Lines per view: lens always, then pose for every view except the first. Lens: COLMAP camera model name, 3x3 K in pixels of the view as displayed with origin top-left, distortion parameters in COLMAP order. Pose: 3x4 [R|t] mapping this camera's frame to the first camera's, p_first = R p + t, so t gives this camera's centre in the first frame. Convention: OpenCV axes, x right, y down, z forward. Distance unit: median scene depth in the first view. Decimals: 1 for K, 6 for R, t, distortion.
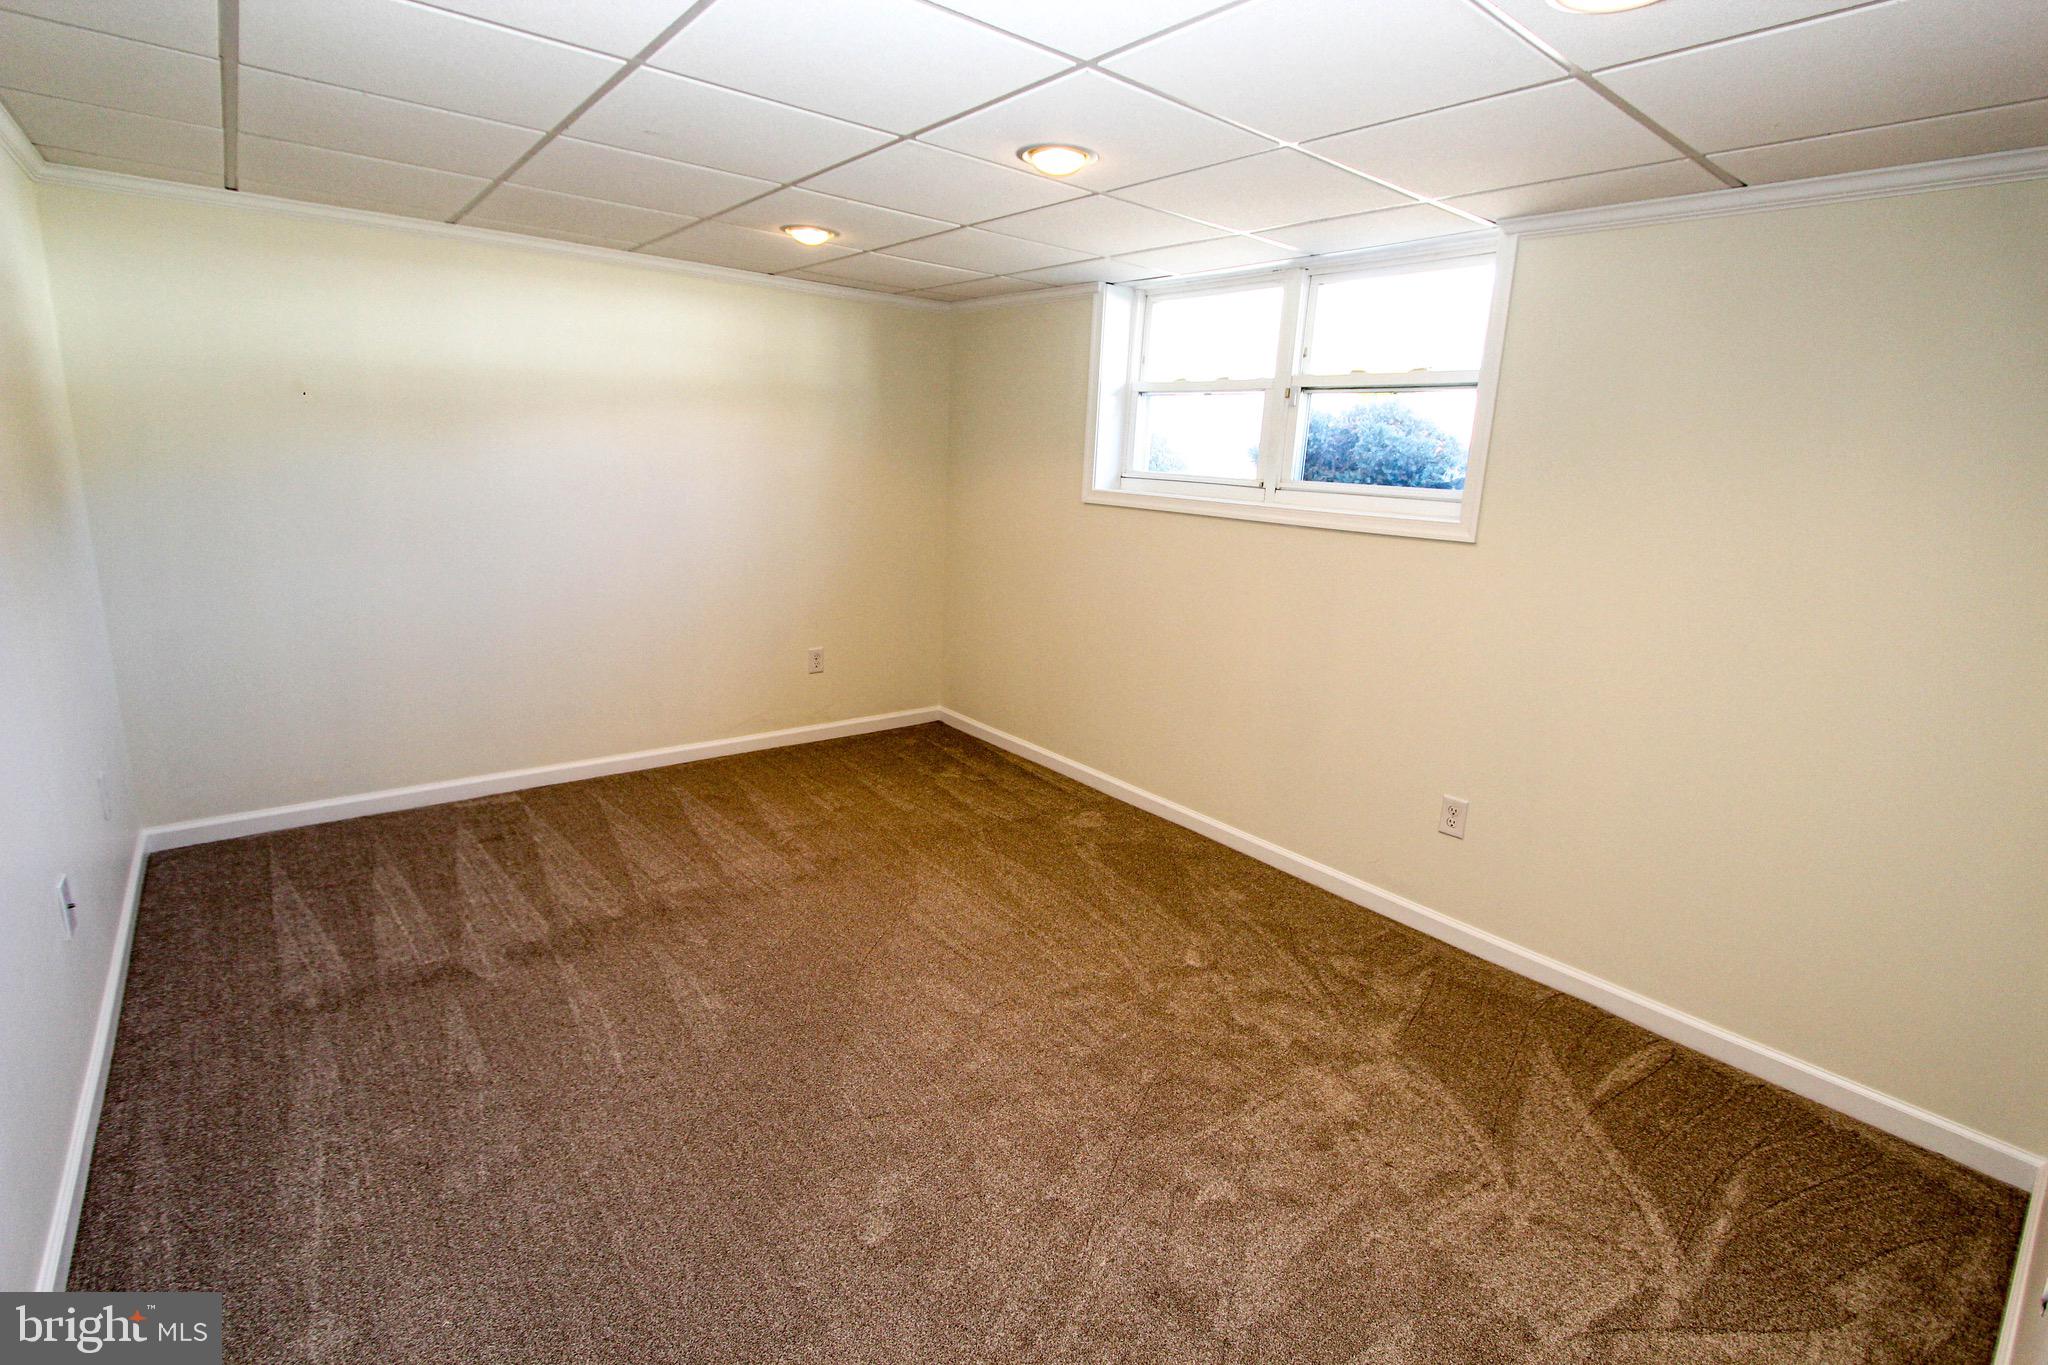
lens RADIAL K [[960.8, 0, 1033.4], [0, 960.8, 604.8], [0, 0, 1]] dist [-0.011770, -0.000485]
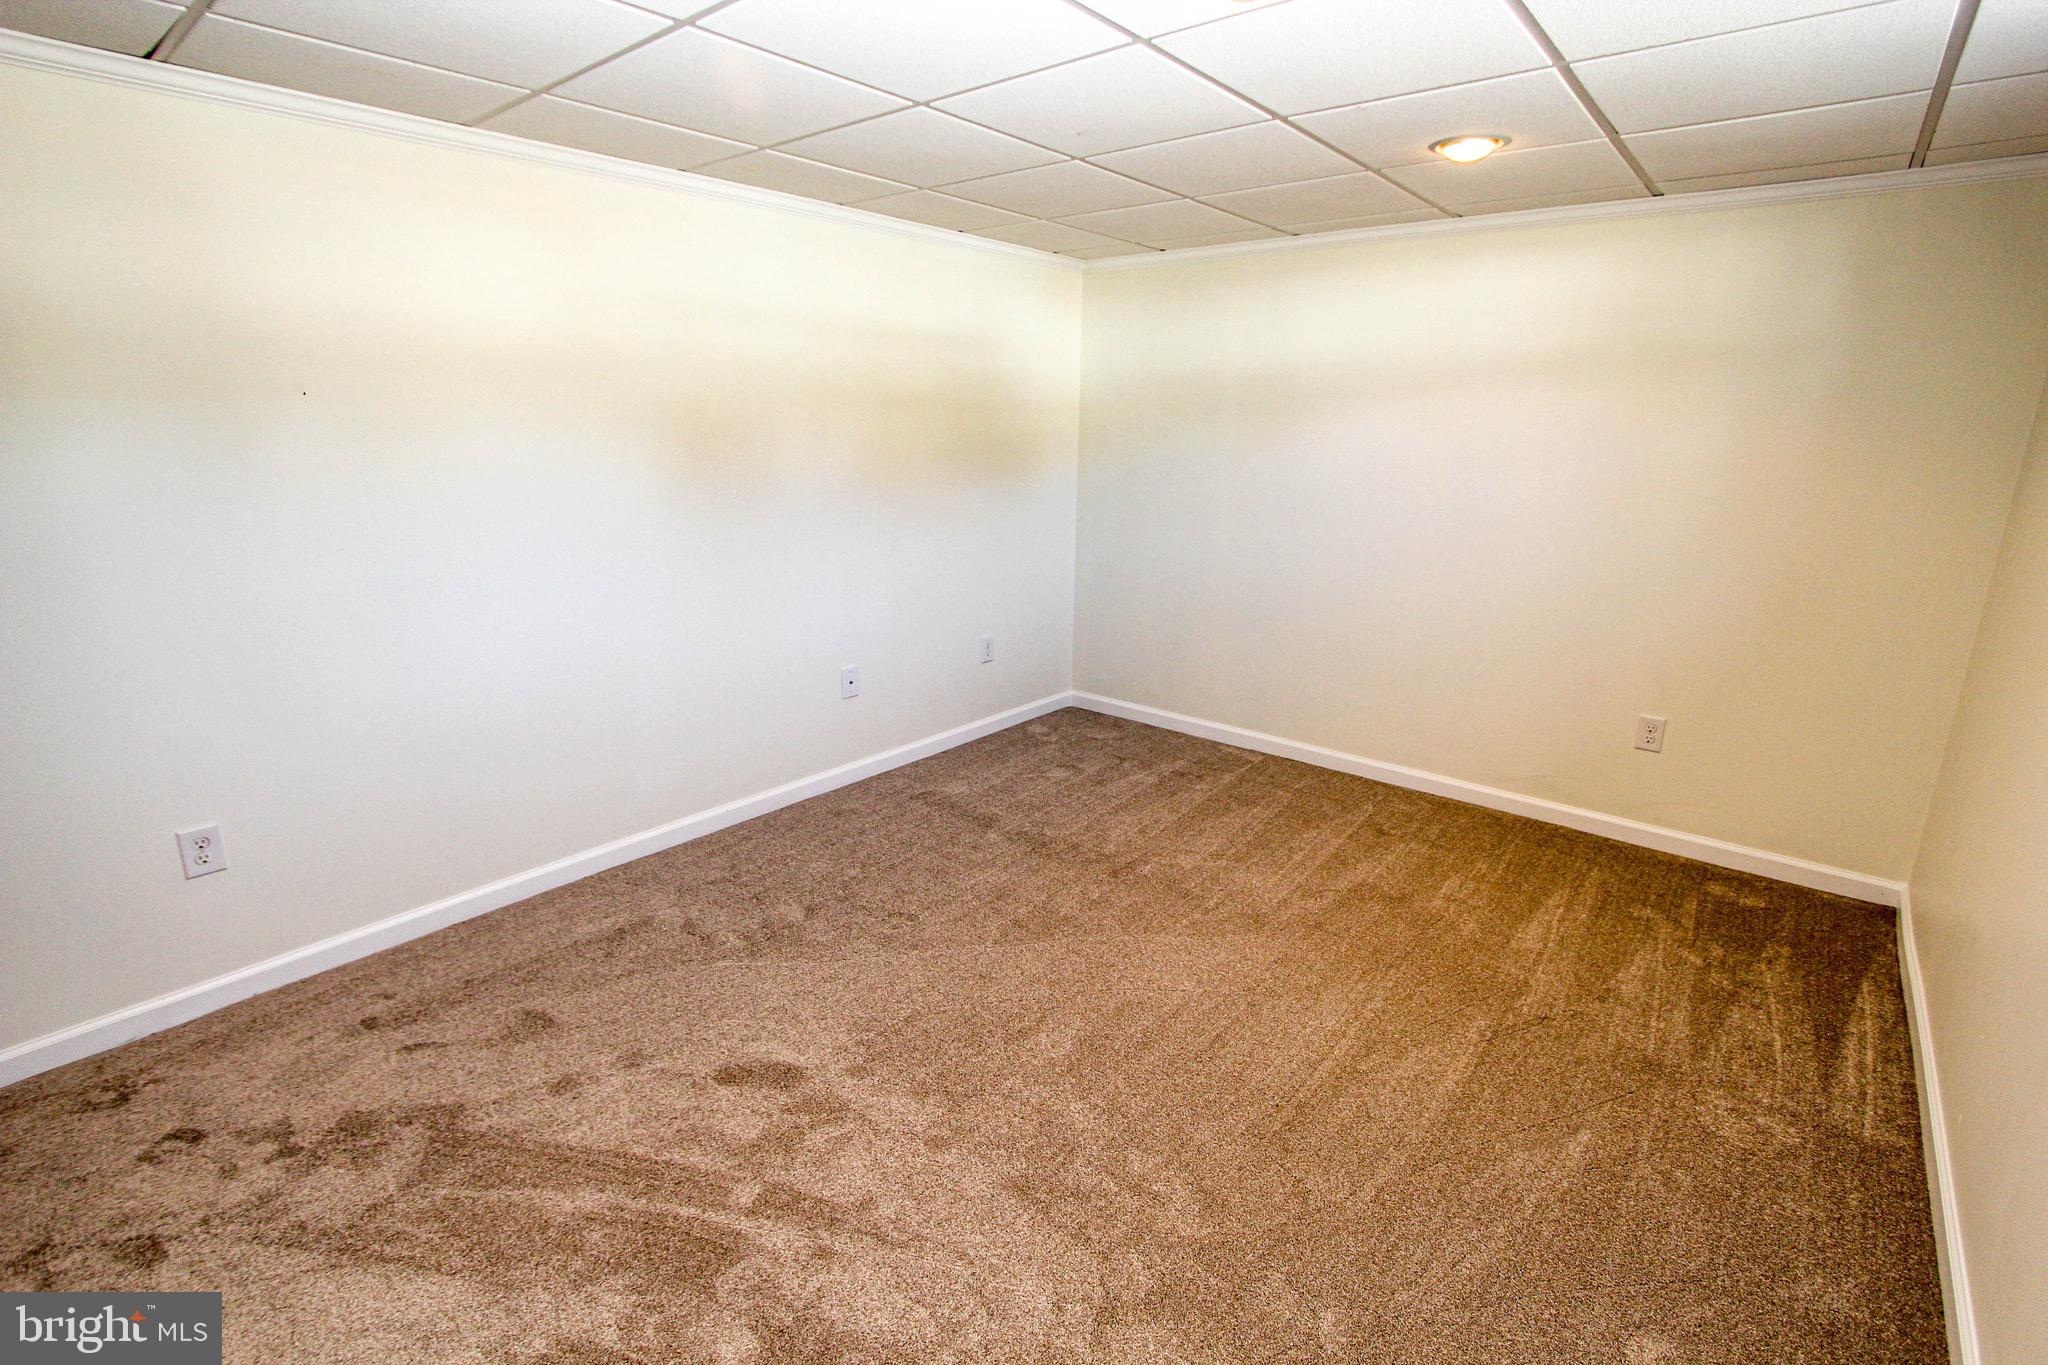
lens RADIAL K [[927.2, 0, 1024.9], [0, 927.2, 705.7], [0, 0, 1]] dist [-0.000430, -0.000292]
pose [[0.197861, 0.251356, -0.947455, 0.347327], [-0.159312, 0.961959, 0.221934, -0.046074], [0.967197, 0.107029, 0.230378, 0.392386]]
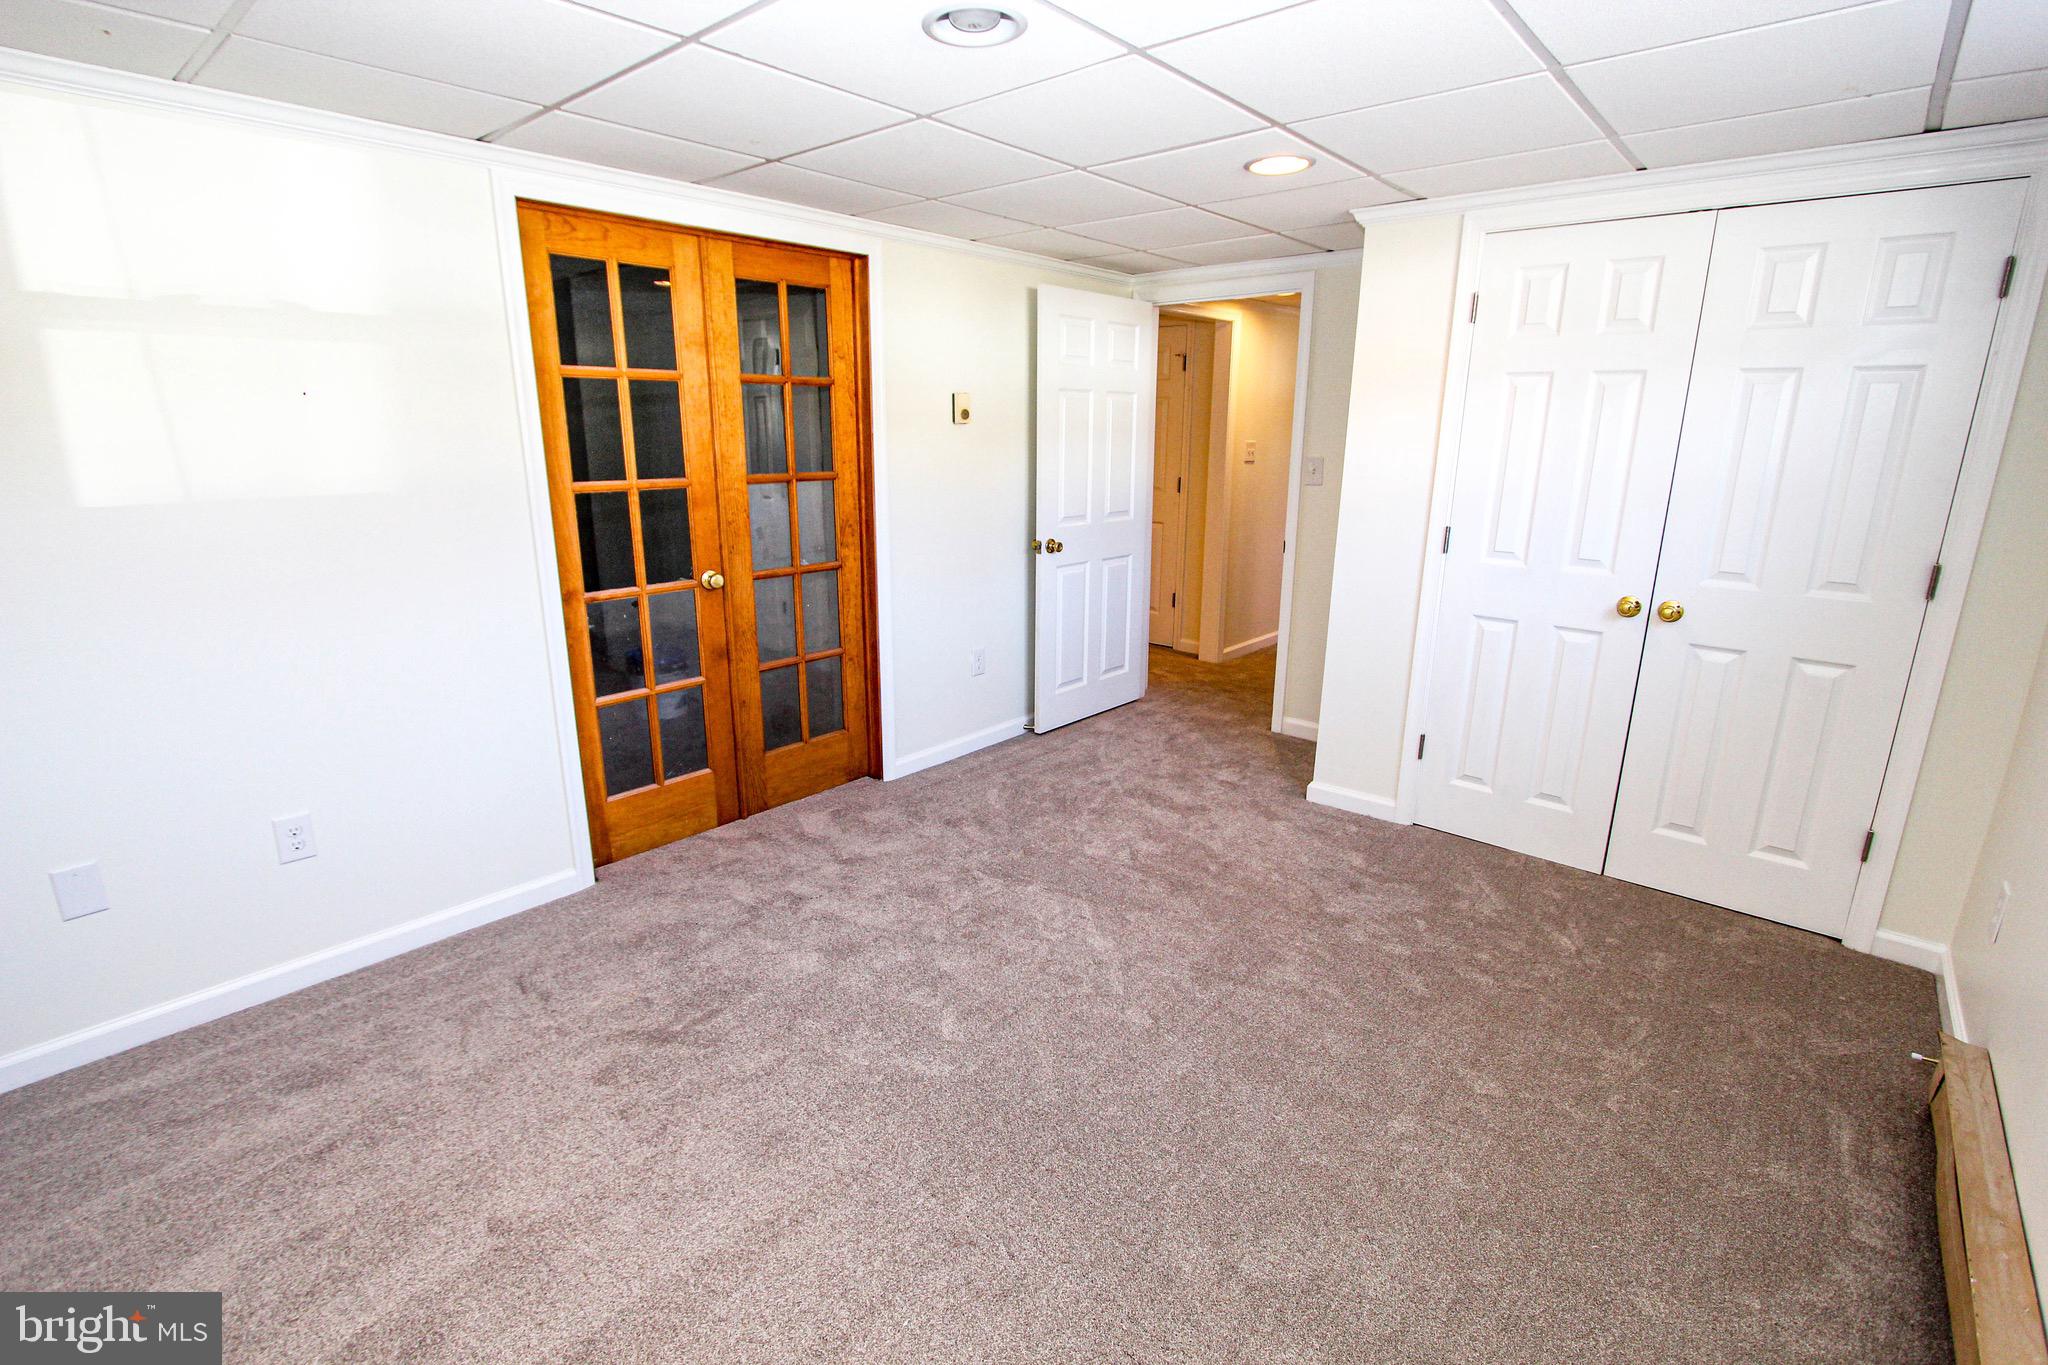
lens RADIAL K [[951.7, 0, 1016.1], [0, 951.7, 674.6], [0, 0, 1]] dist [-0.001837, -0.006436]
pose [[0.187479, 0.209824, -0.959596, 0.301200], [-0.156797, 0.970785, 0.181637, -0.057000], [0.969673, 0.116409, 0.214901, 0.450036]]
